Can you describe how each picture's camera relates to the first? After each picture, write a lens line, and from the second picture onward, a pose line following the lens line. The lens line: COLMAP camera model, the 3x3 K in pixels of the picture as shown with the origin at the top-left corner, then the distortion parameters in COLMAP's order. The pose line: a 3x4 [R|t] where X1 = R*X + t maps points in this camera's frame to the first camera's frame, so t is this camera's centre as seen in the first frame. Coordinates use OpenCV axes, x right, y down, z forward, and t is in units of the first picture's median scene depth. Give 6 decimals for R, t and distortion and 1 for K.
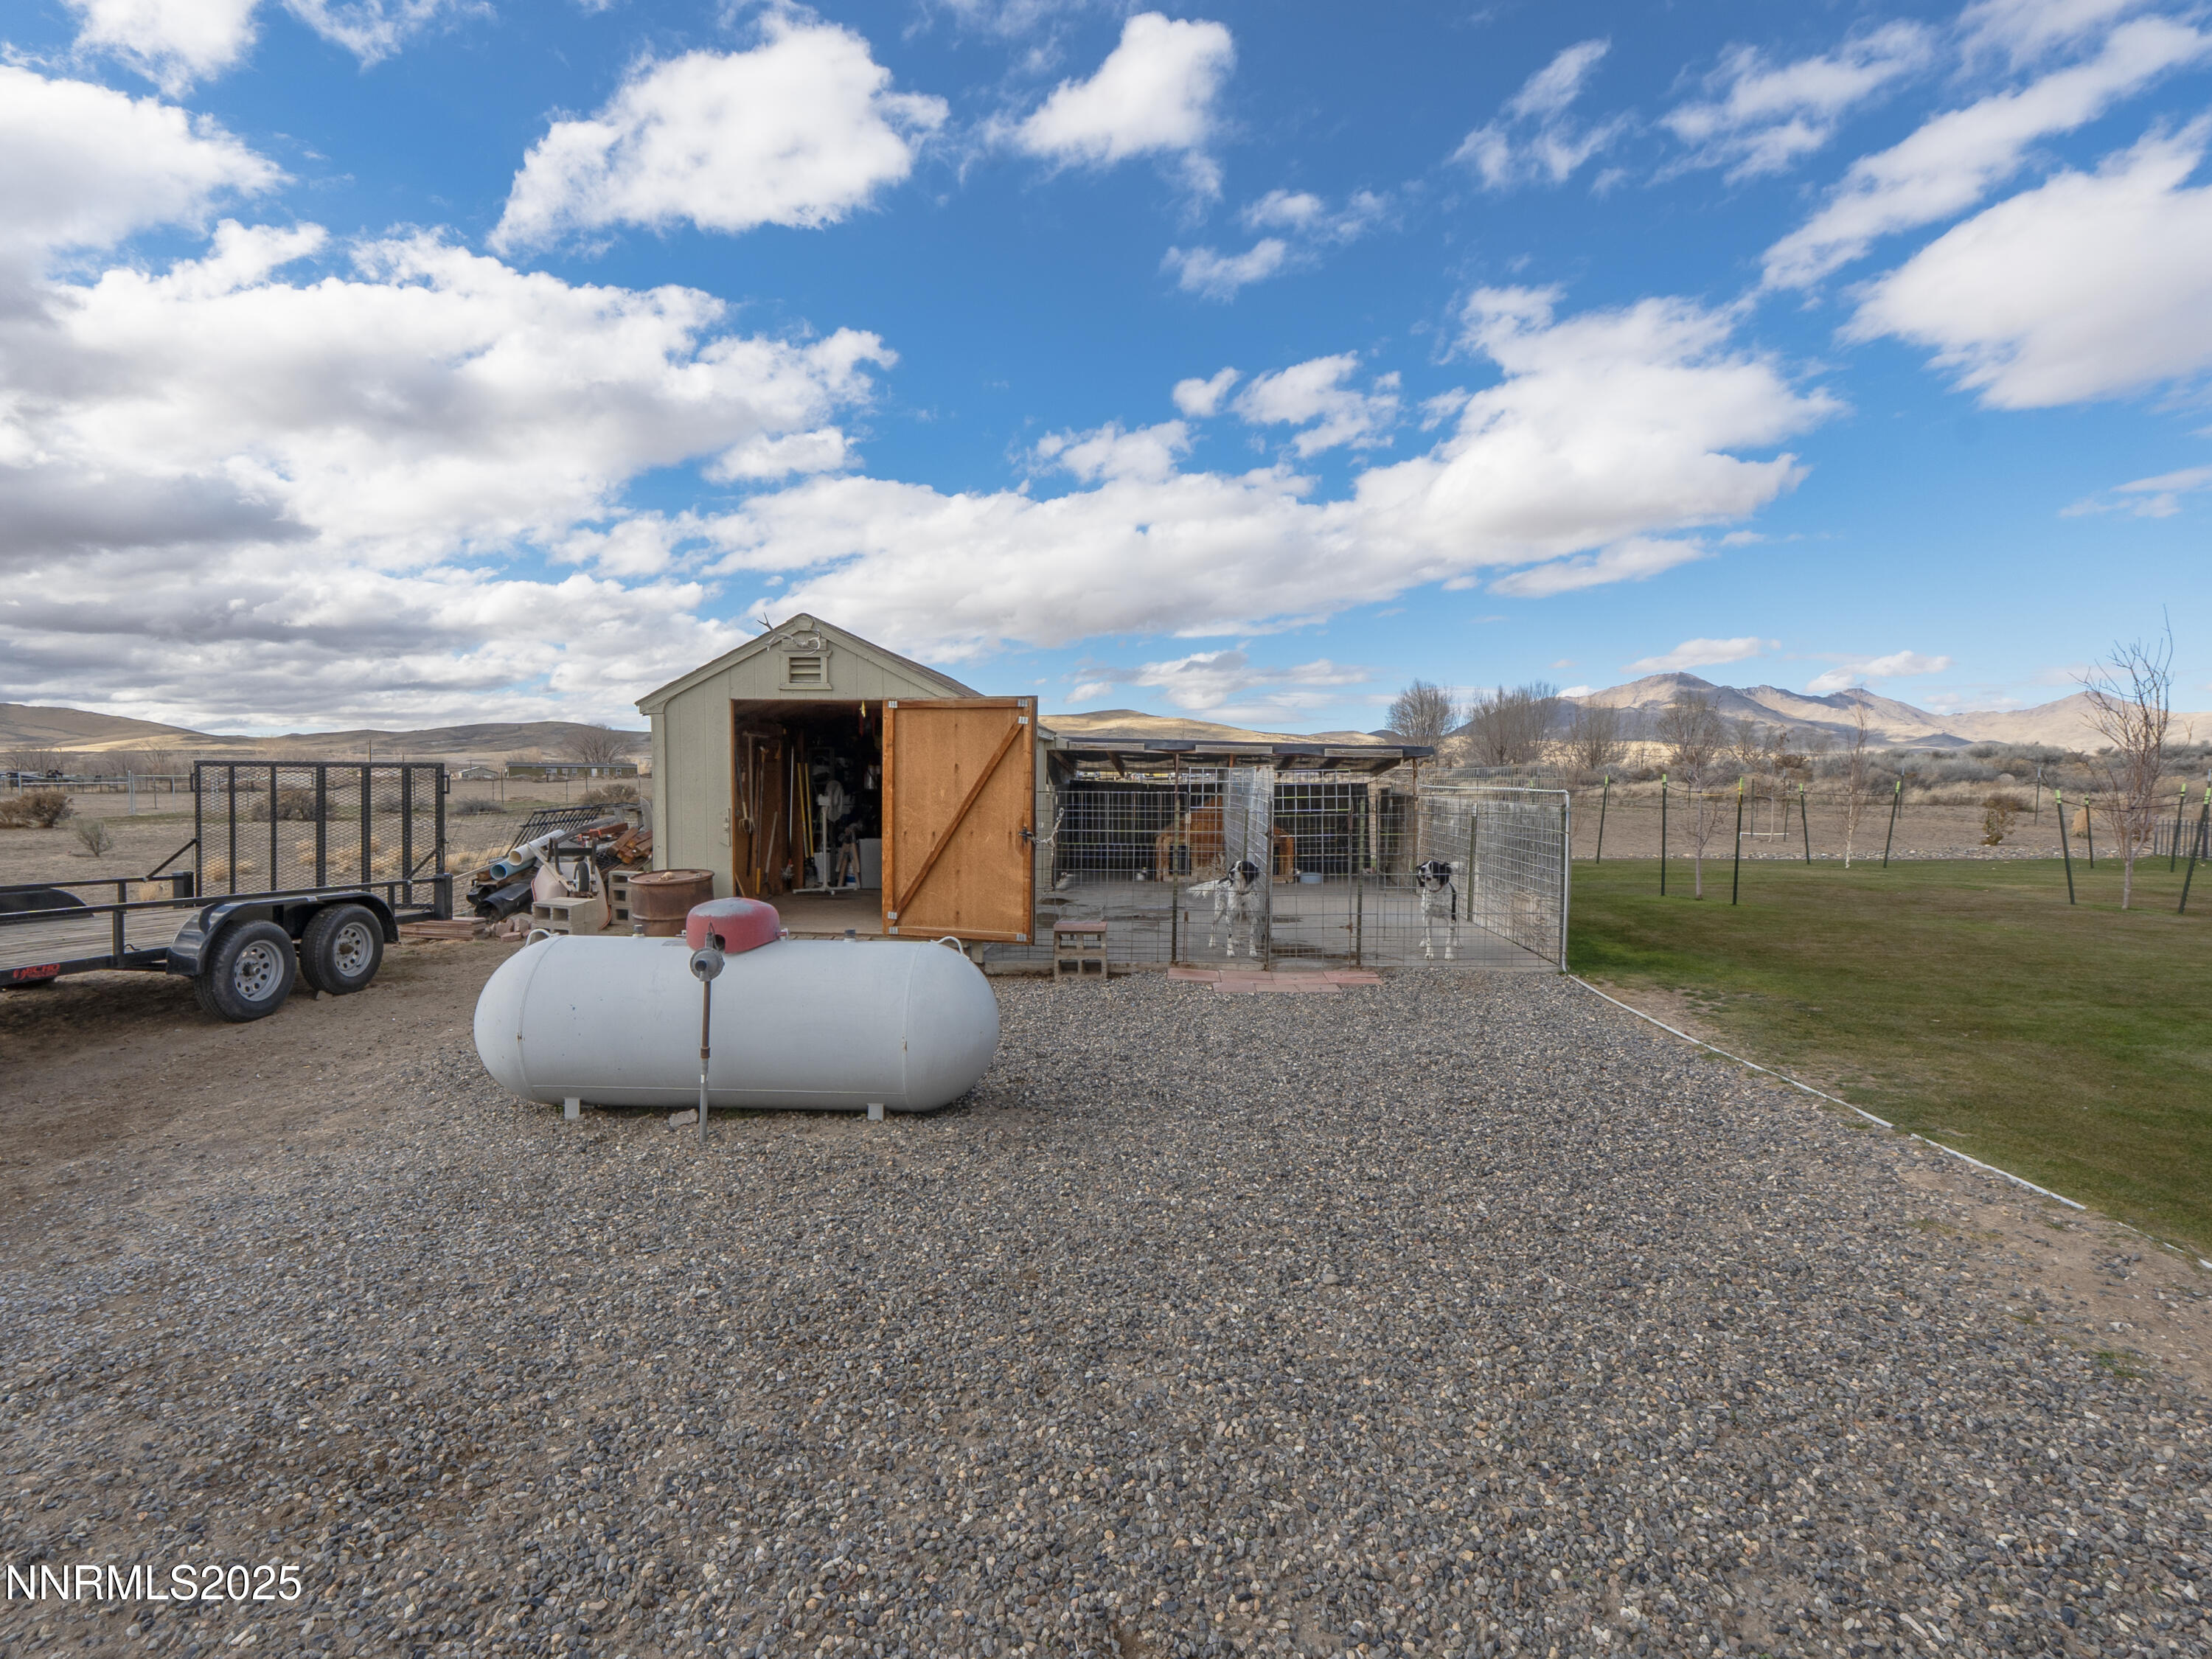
lens RADIAL K [[1080.9, 0, 1107.8], [0, 1080.9, 833.0], [0, 0, 1]] dist [-0.005011, -0.000304]
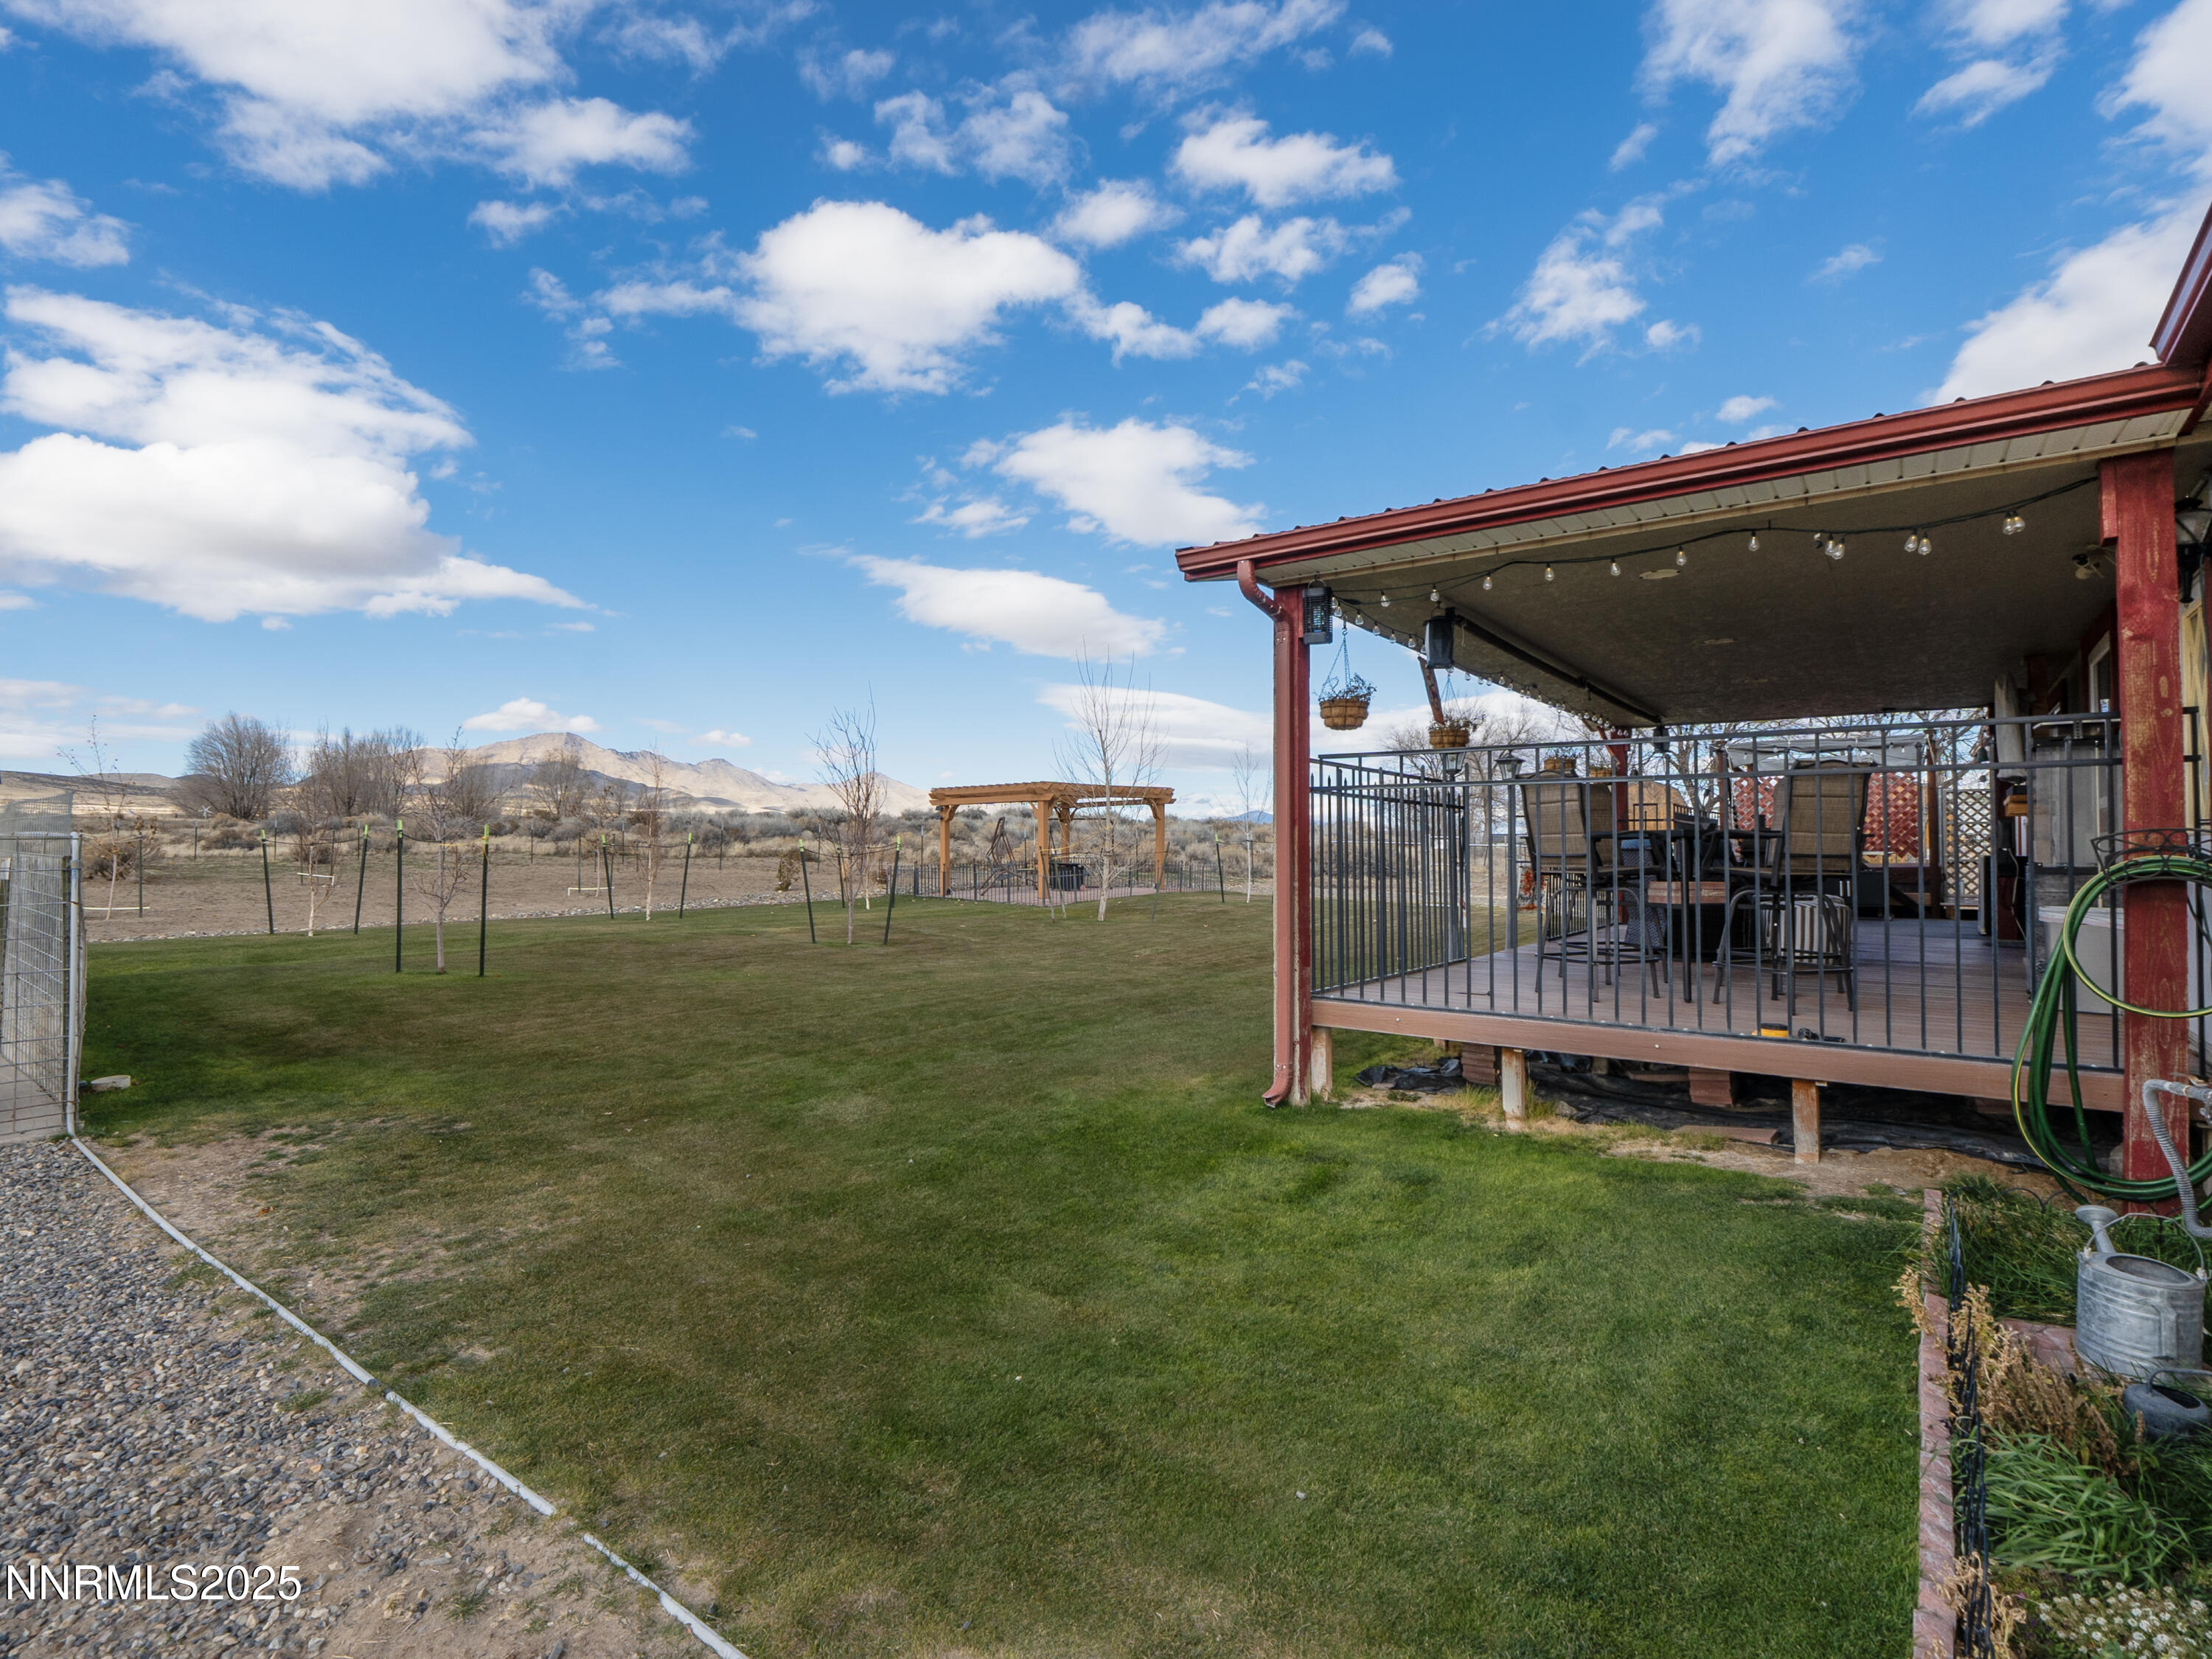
lens RADIAL K [[1080.9, 0, 1097.0], [0, 1080.9, 834.8], [0, 0, 1]] dist [-0.005011, -0.000304]
pose [[0.588136, 0.002931, 0.808757, 0.125543], [0.039054, 0.998724, -0.032020, 0.001672], [-0.807819, 0.050417, 0.587271, 0.081557]]
